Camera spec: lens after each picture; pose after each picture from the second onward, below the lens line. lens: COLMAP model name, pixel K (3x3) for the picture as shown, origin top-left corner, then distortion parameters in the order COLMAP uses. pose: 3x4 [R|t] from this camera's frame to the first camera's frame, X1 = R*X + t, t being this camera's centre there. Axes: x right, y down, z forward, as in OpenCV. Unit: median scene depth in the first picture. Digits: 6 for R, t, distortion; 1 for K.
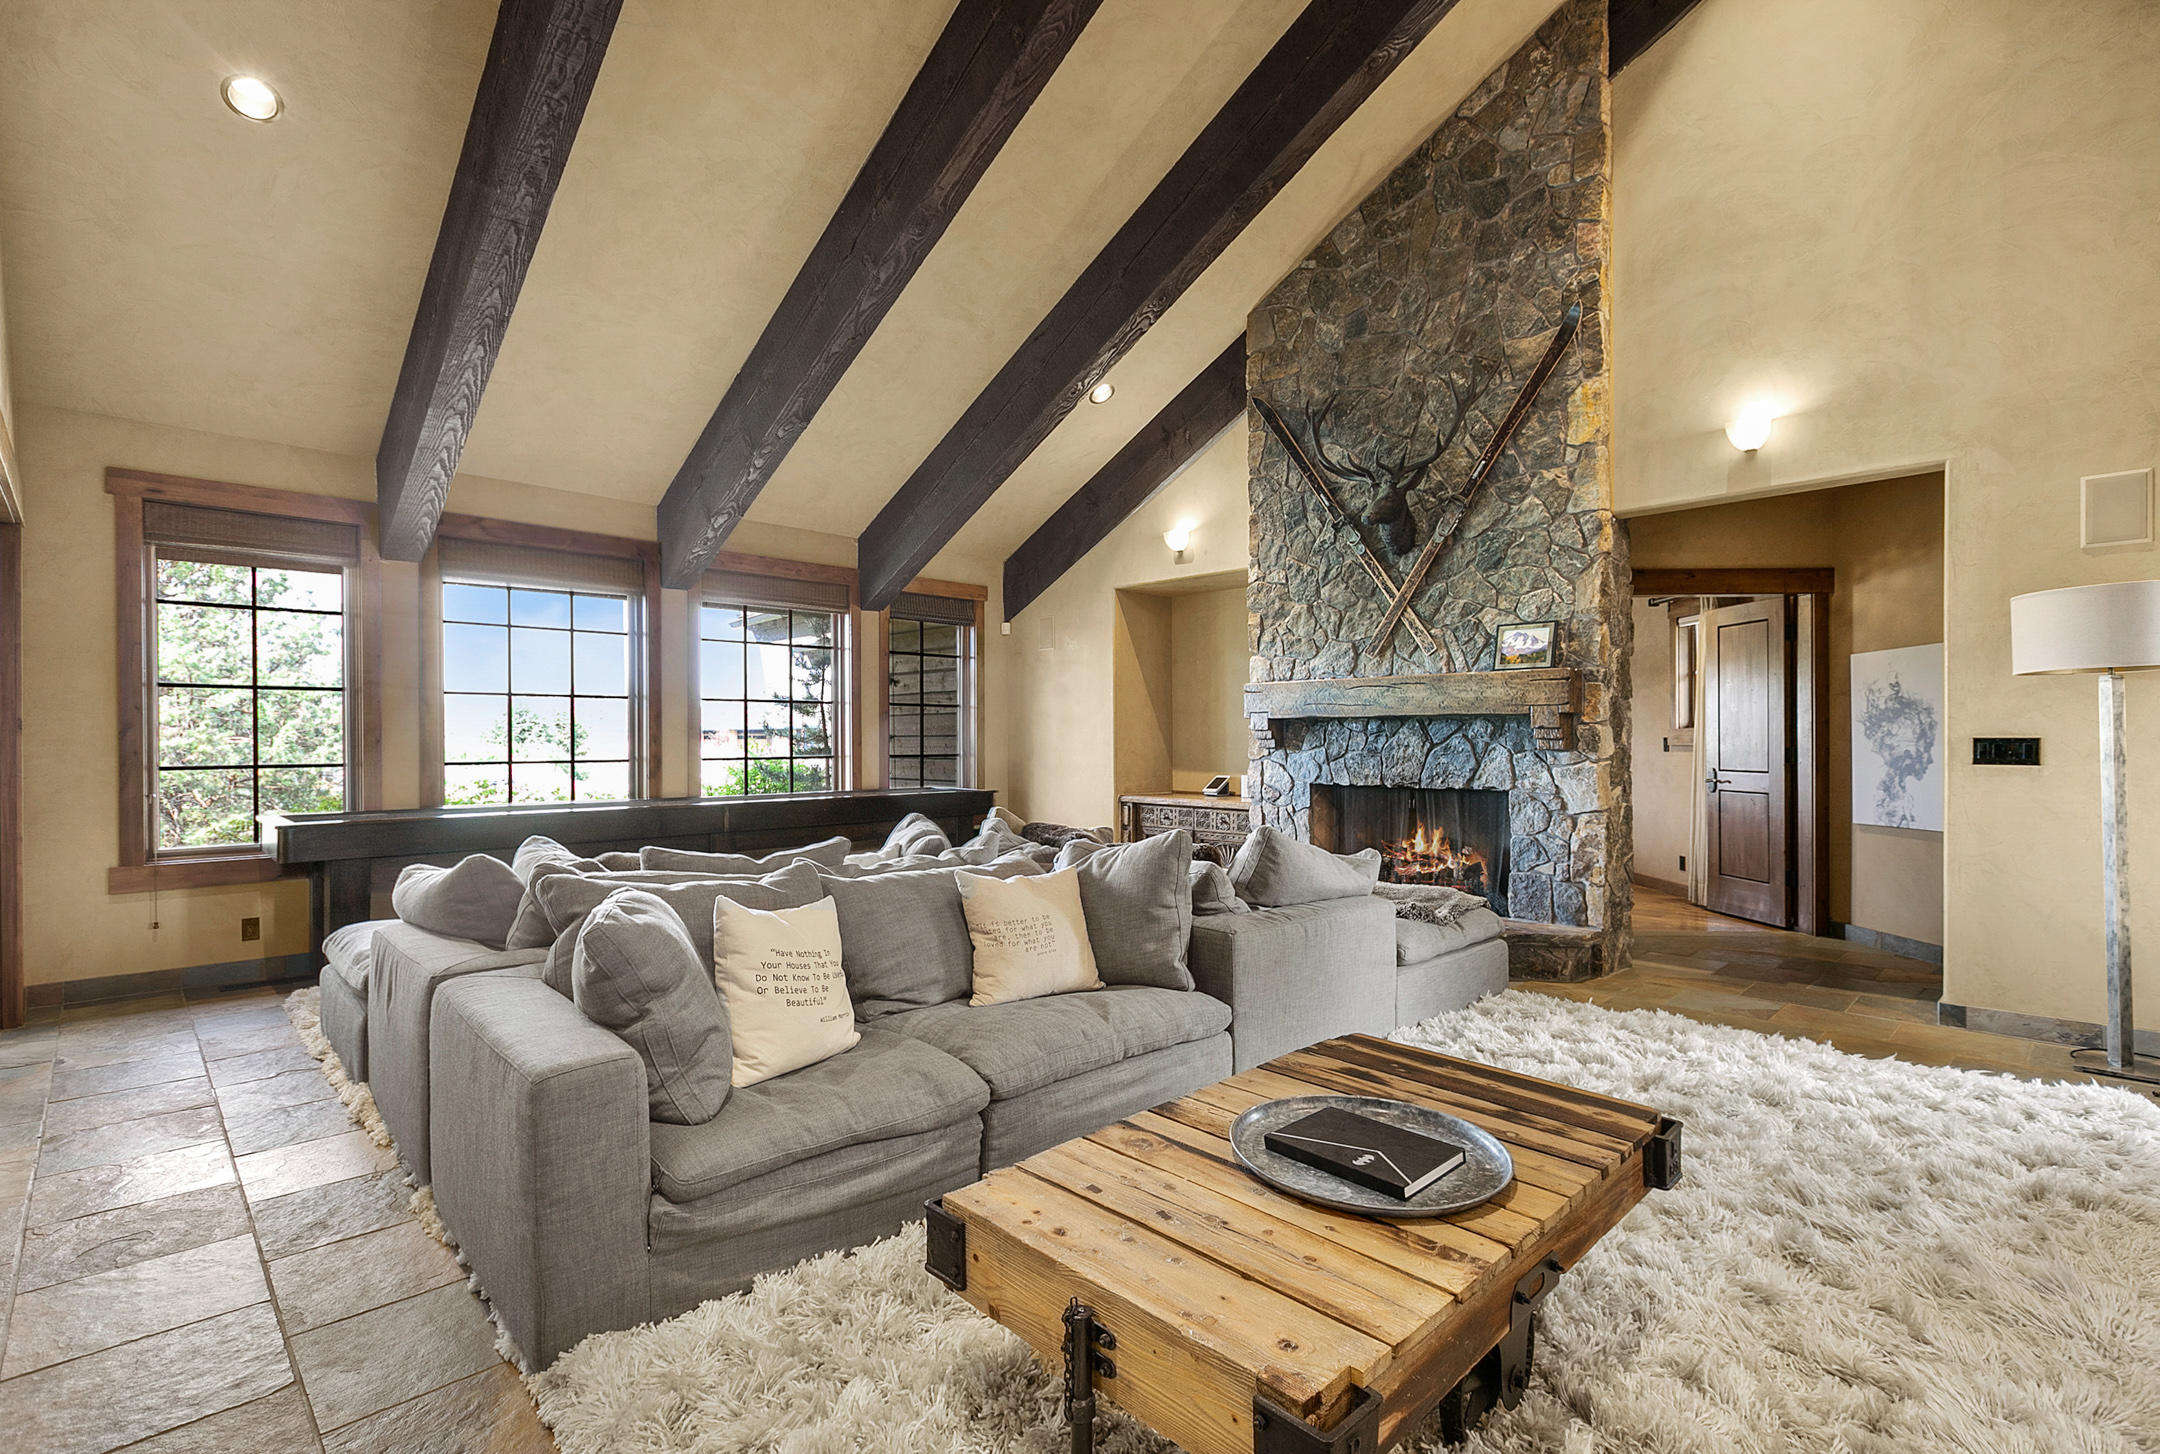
lens RADIAL K [[984.6, 0, 1081.2], [0, 984.6, 735.7], [0, 0, 1]] dist [0.004668, -0.001239]
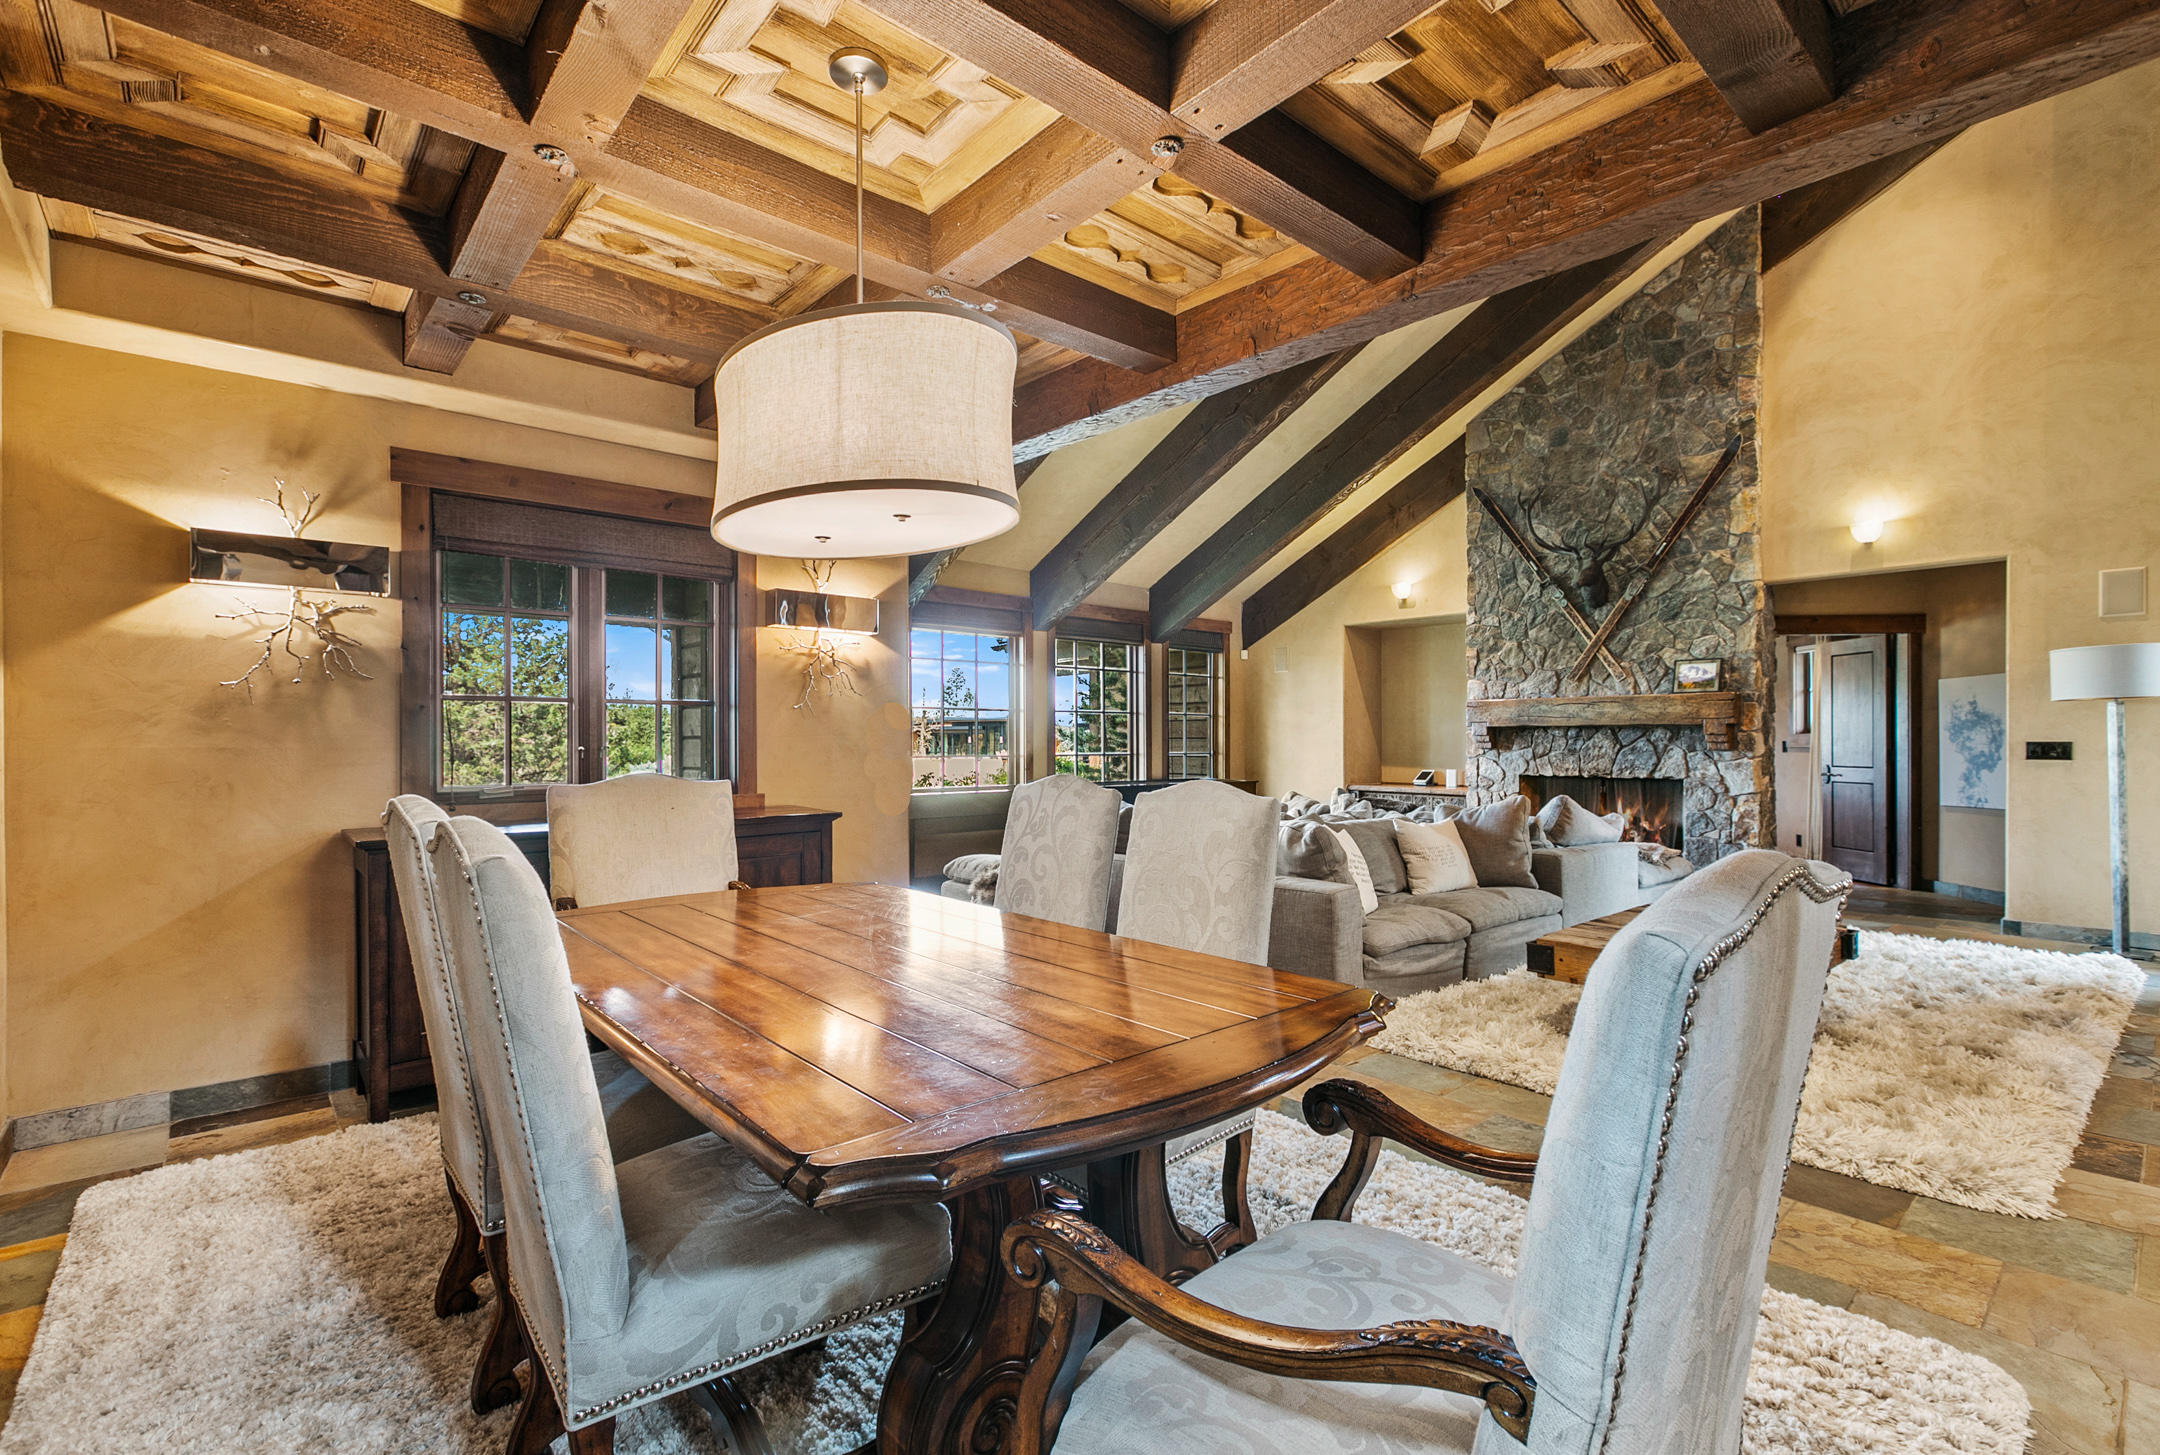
lens RADIAL K [[984.6, 0, 1077.1], [0, 984.6, 738.1], [0, 0, 1]] dist [0.004668, -0.001239]
pose [[0.998737, 0.001592, -0.050210, -0.353805], [-0.001621, 0.999999, -0.000540, -0.000224], [0.050210, 0.000620, 0.998739, -0.438050]]
